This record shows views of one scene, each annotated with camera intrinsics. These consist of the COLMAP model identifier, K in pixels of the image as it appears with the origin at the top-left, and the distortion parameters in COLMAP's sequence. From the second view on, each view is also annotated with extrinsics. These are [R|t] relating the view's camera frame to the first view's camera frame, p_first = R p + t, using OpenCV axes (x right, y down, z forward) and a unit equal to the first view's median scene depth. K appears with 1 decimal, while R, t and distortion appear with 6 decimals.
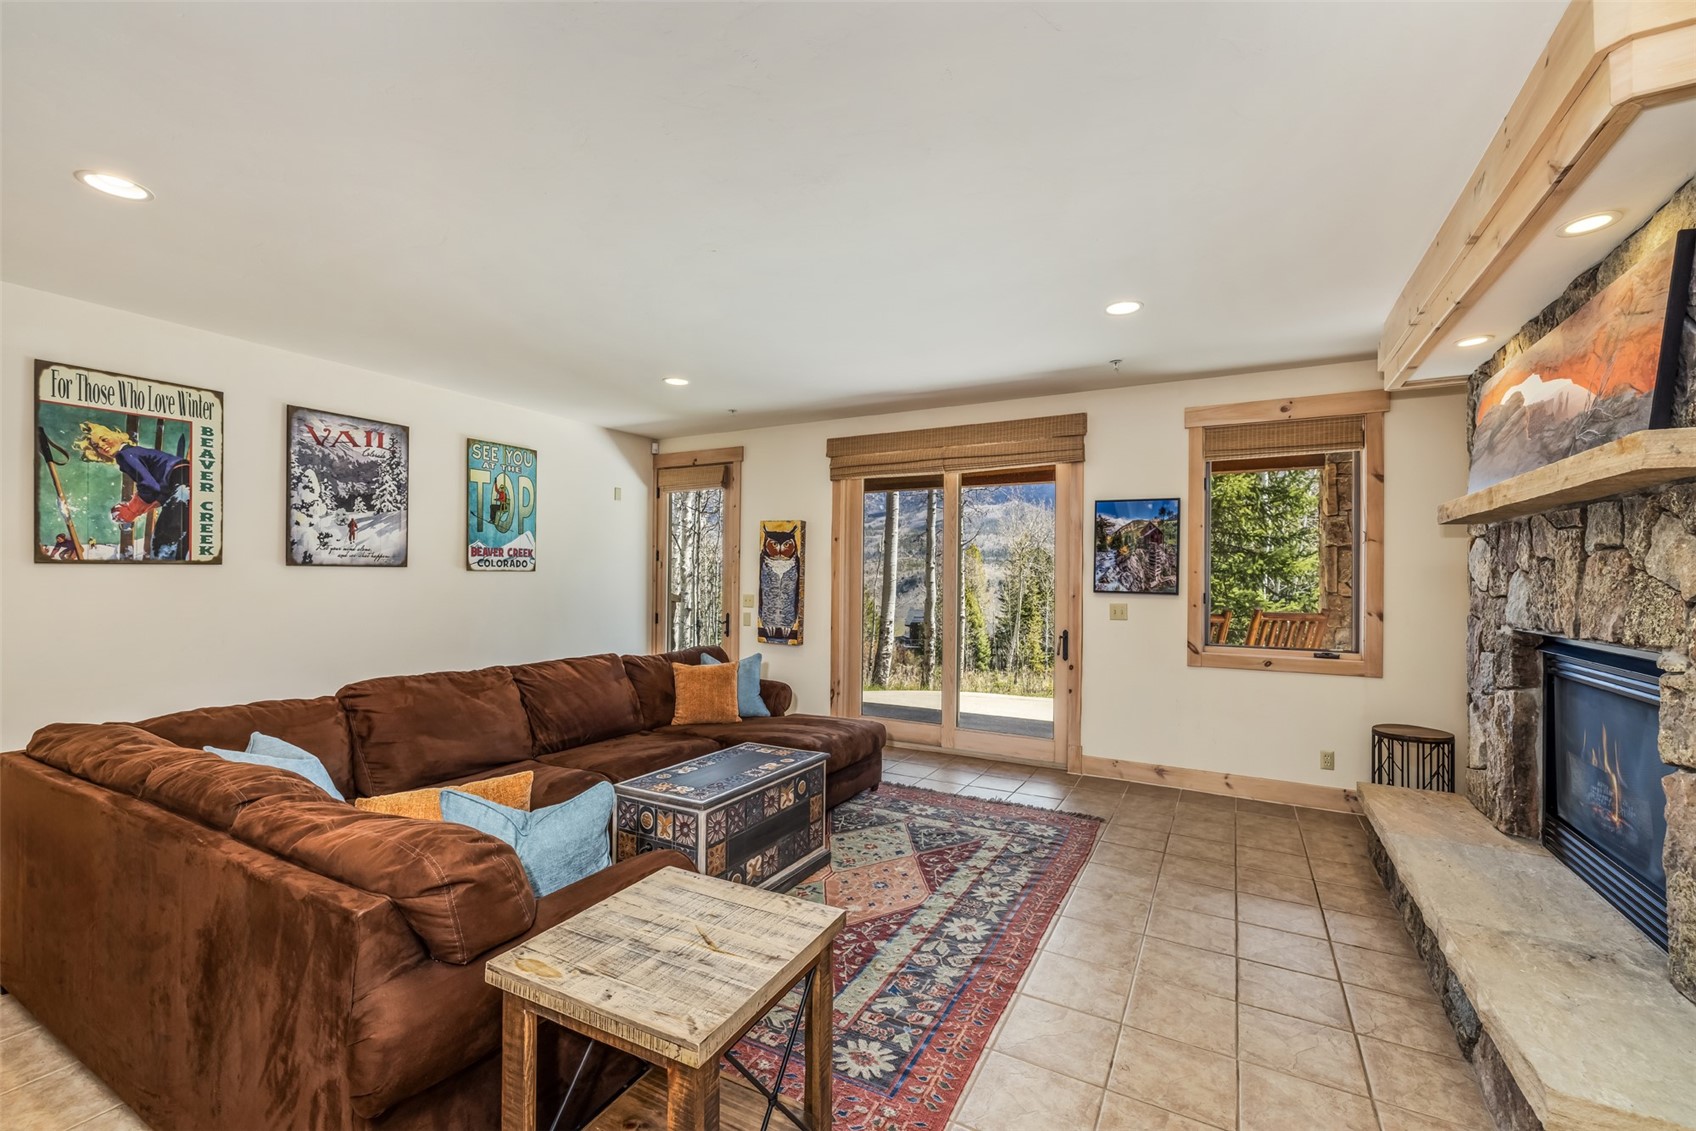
lens RADIAL K [[709.8, 0, 848.5], [0, 709.8, 568.4], [0, 0, 1]] dist [0.002406, 0.000030]
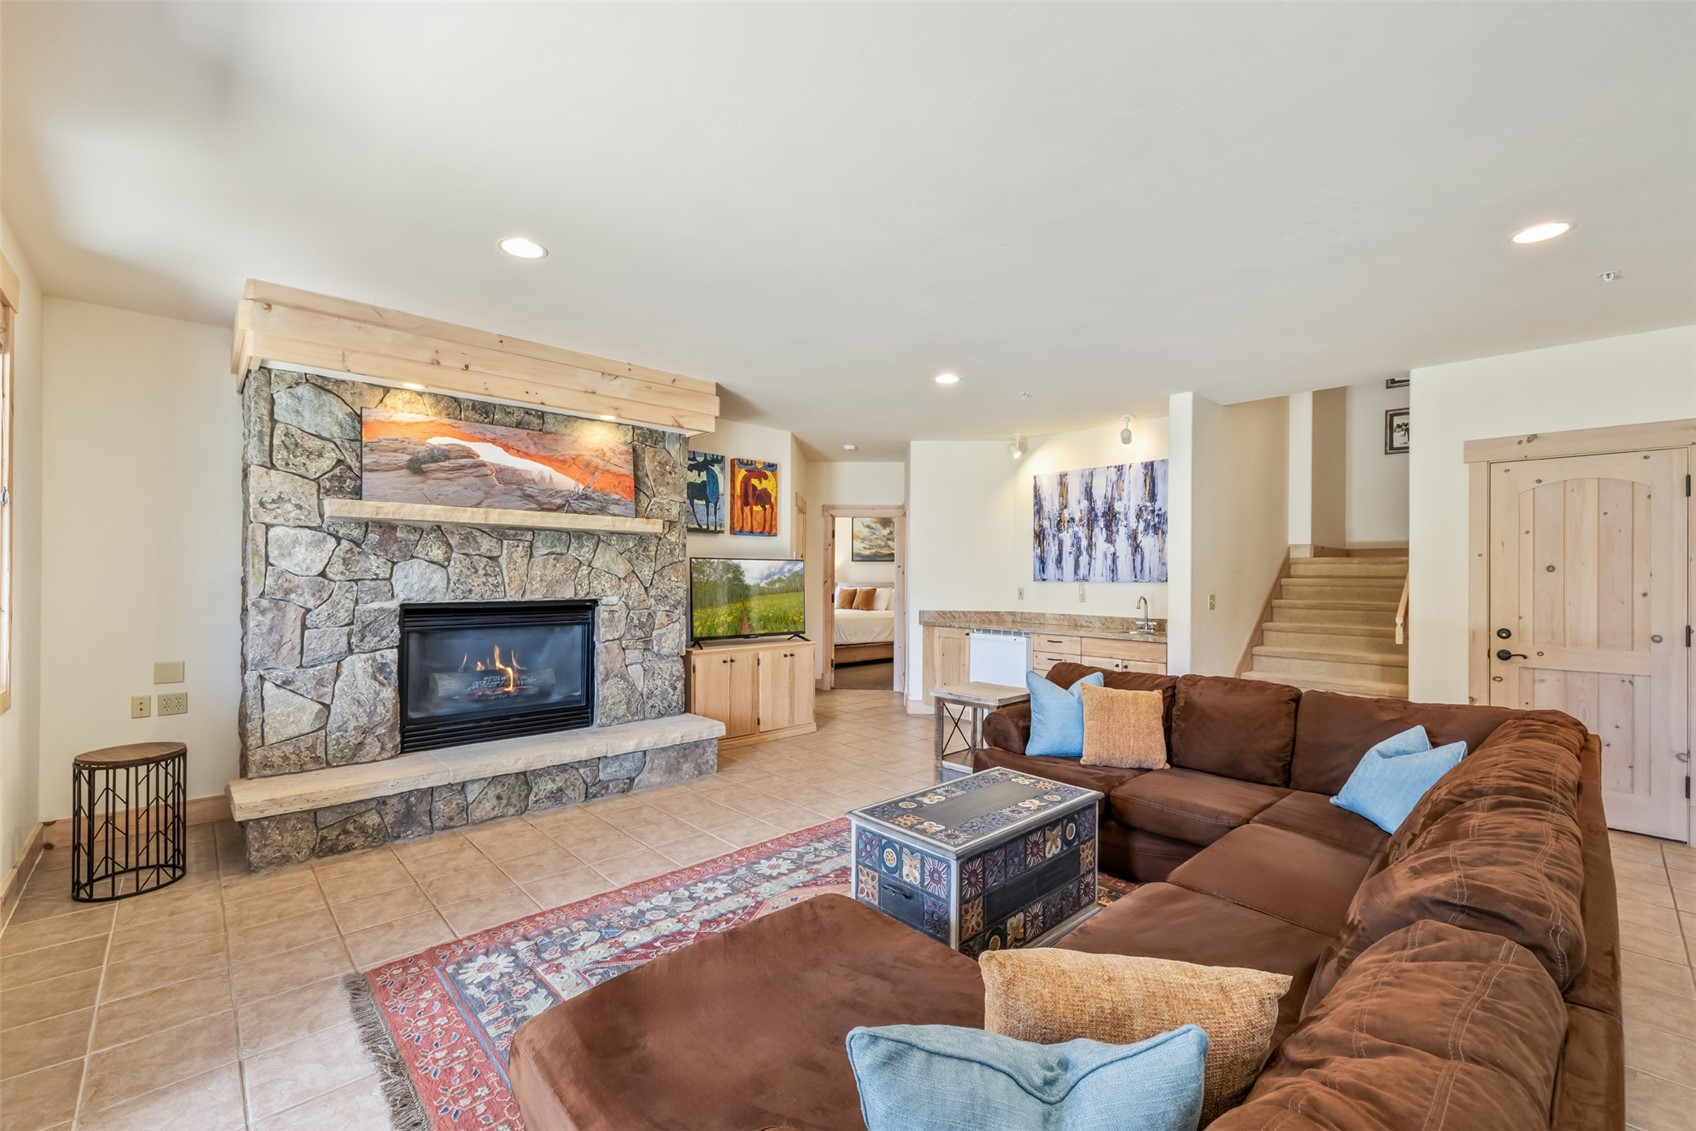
lens RADIAL K [[709.8, 0, 848.5], [0, 709.8, 568.4], [0, 0, 1]] dist [0.002406, 0.000030]
pose [[-0.950864, -0.015258, 0.309234, -0.180400], [-0.021379, 0.999637, -0.016415, 0.013455], [-0.308871, -0.022219, -0.950844, 1.212644]]
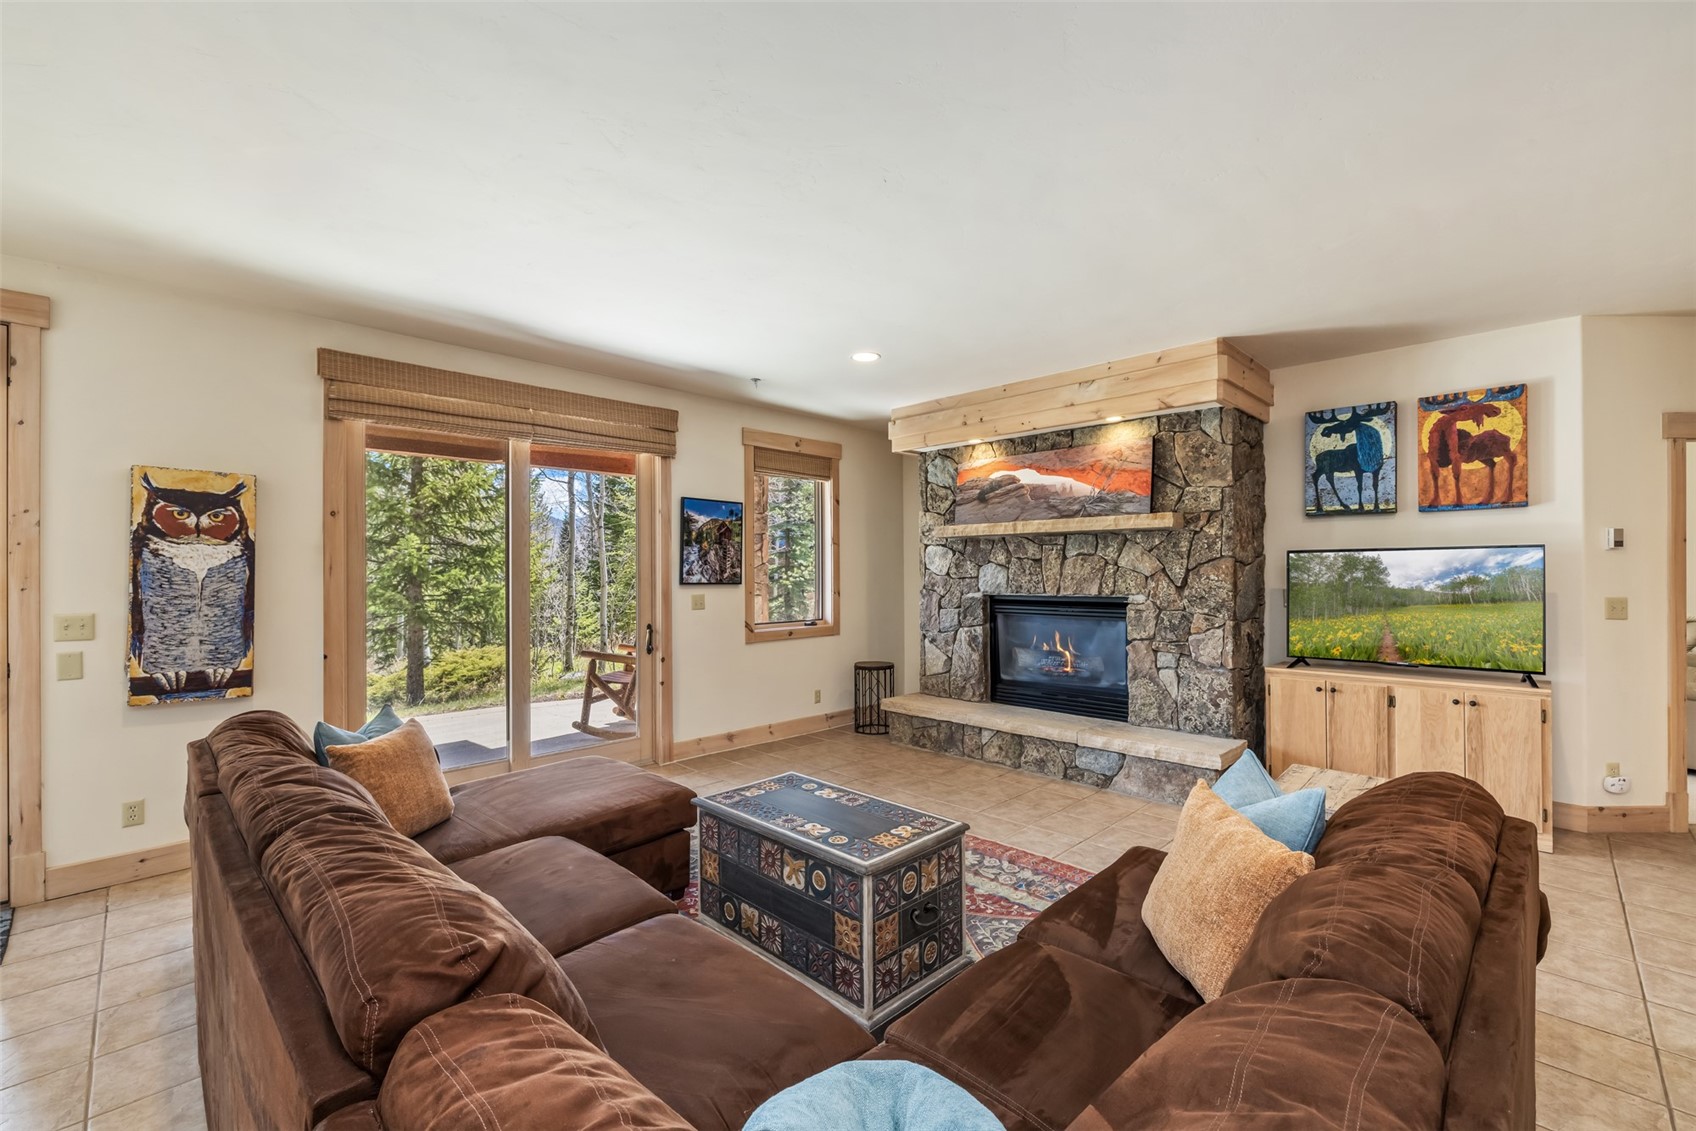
lens RADIAL K [[709.8, 0, 848.5], [0, 709.8, 568.4], [0, 0, 1]] dist [0.002406, 0.000030]
pose [[0.275386, -0.007464, 0.961305, -0.609455], [-0.004181, 0.999951, 0.008962, -0.000601], [-0.961325, -0.006487, 0.275341, 0.490222]]
